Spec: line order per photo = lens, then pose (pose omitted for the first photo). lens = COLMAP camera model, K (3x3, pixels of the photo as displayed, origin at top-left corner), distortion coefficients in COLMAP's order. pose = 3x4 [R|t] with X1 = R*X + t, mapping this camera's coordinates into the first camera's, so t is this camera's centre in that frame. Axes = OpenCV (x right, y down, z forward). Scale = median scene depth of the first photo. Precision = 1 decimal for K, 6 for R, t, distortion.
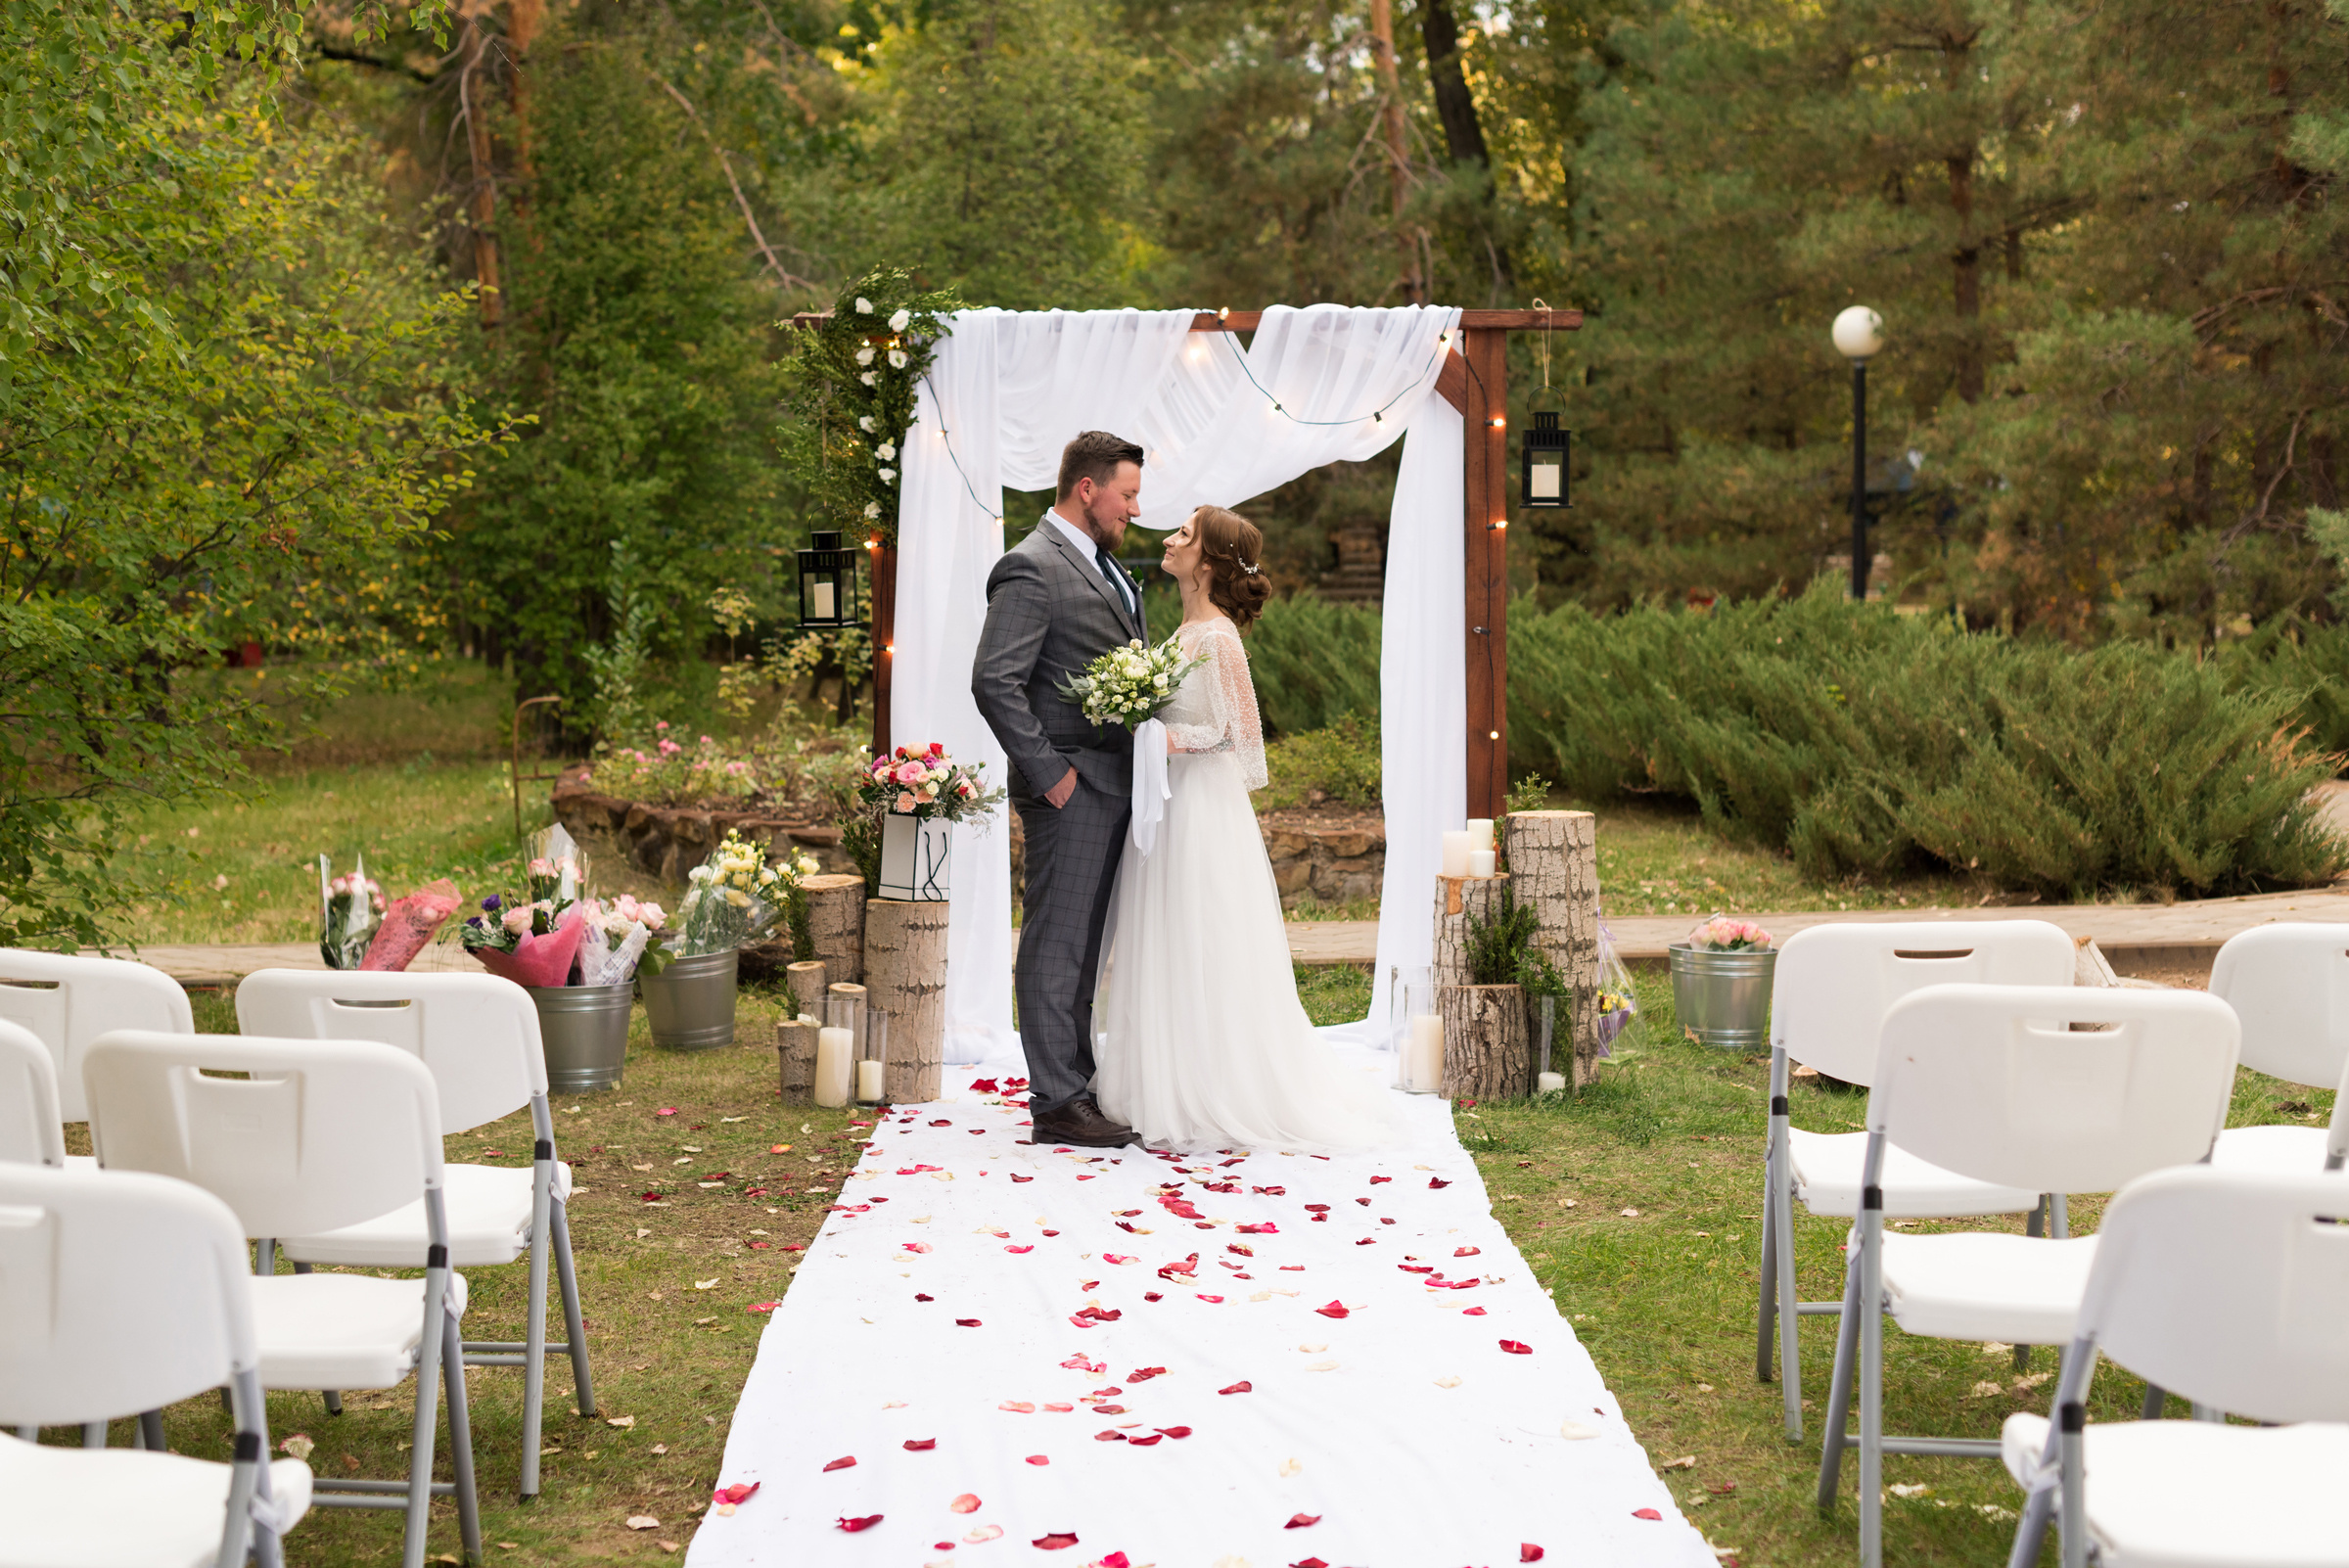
lens RADIAL K [[3344.3, 0, 1174.5], [0, 3344.3, 784.0], [0, 0, 1]] dist [0.011910, 0.018134]
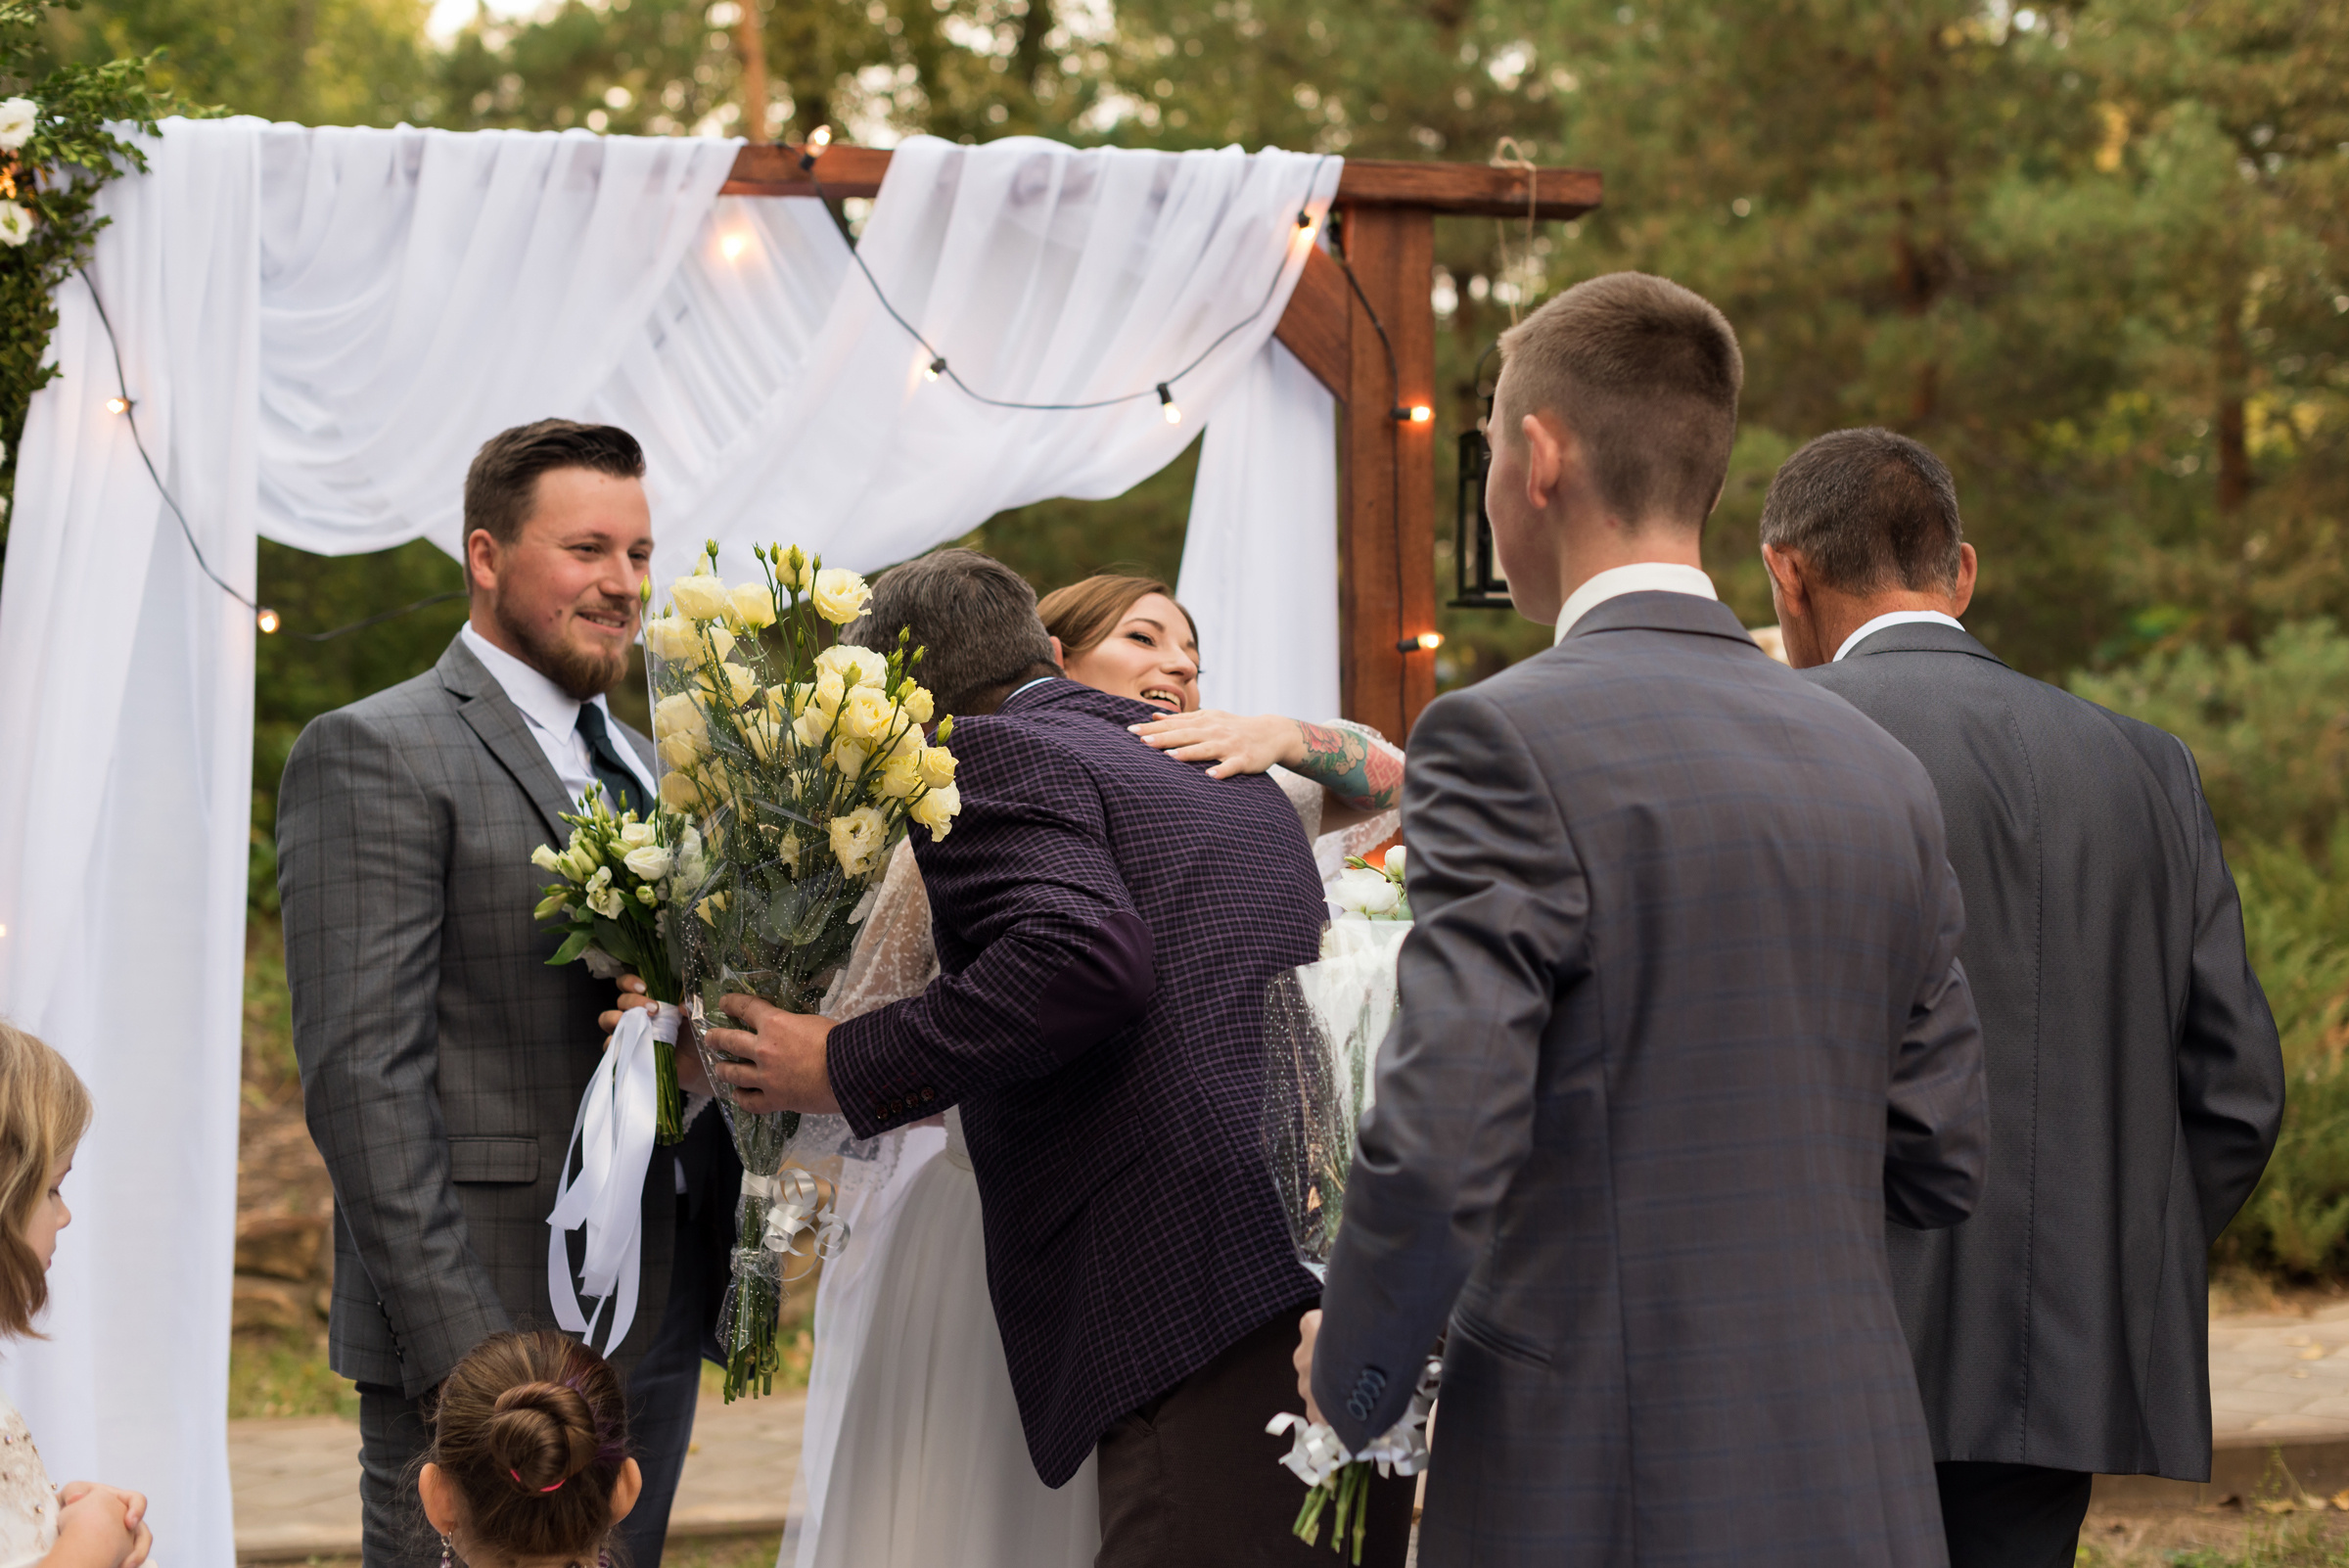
lens RADIAL K [[3386.0, 0, 1176.4], [0, 3386.0, 794.3], [0, 0, 1]] dist [-0.006327, 0.151261]
pose [[0.979929, 0.000161, 0.199345, -0.025169], [0.010574, 0.998550, -0.052785, -0.033320], [-0.199064, 0.053834, 0.978507, 0.561639]]
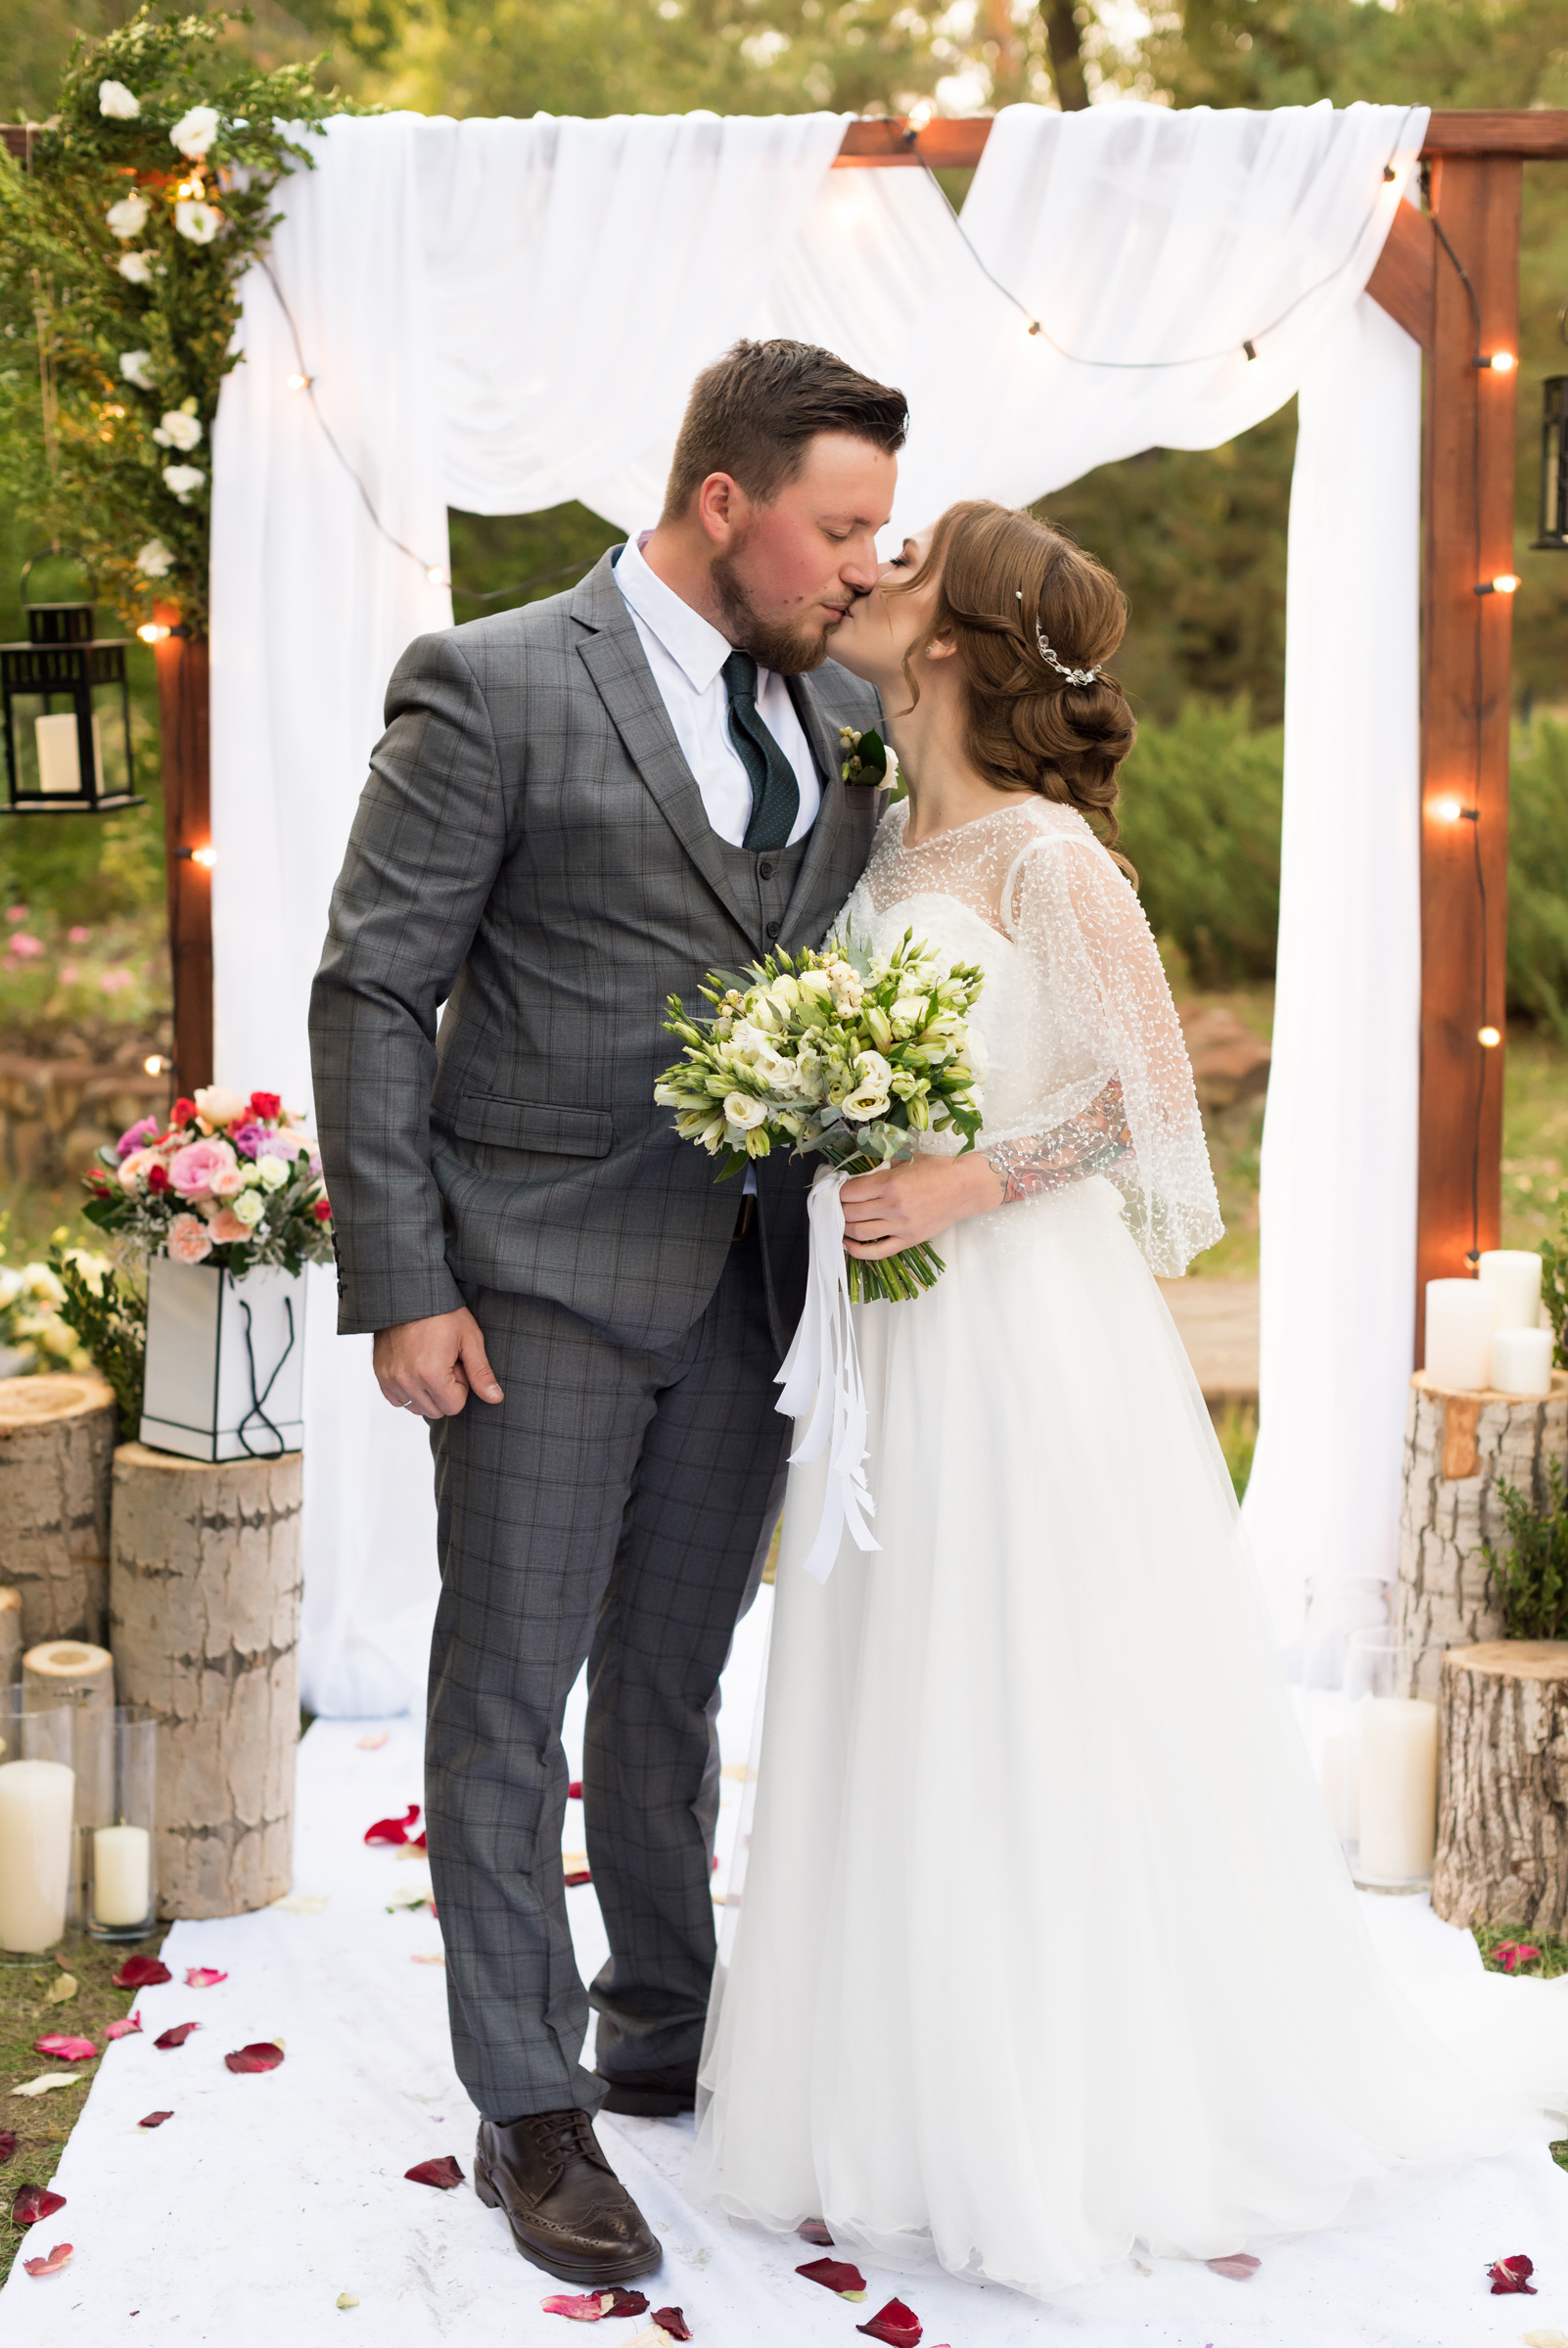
lens RADIAL K [[3384.6, 0, 784.0], [0, 3384.6, 1174.0], [0, 0, 1]] dist [-0.006327, 0.151261]
pose [[0.999930, -0.006240, 0.010048, -0.007986], [0.005395, 0.996614, 0.082041, -0.034497], [-0.010526, -0.081981, 0.996578, 0.520794]]
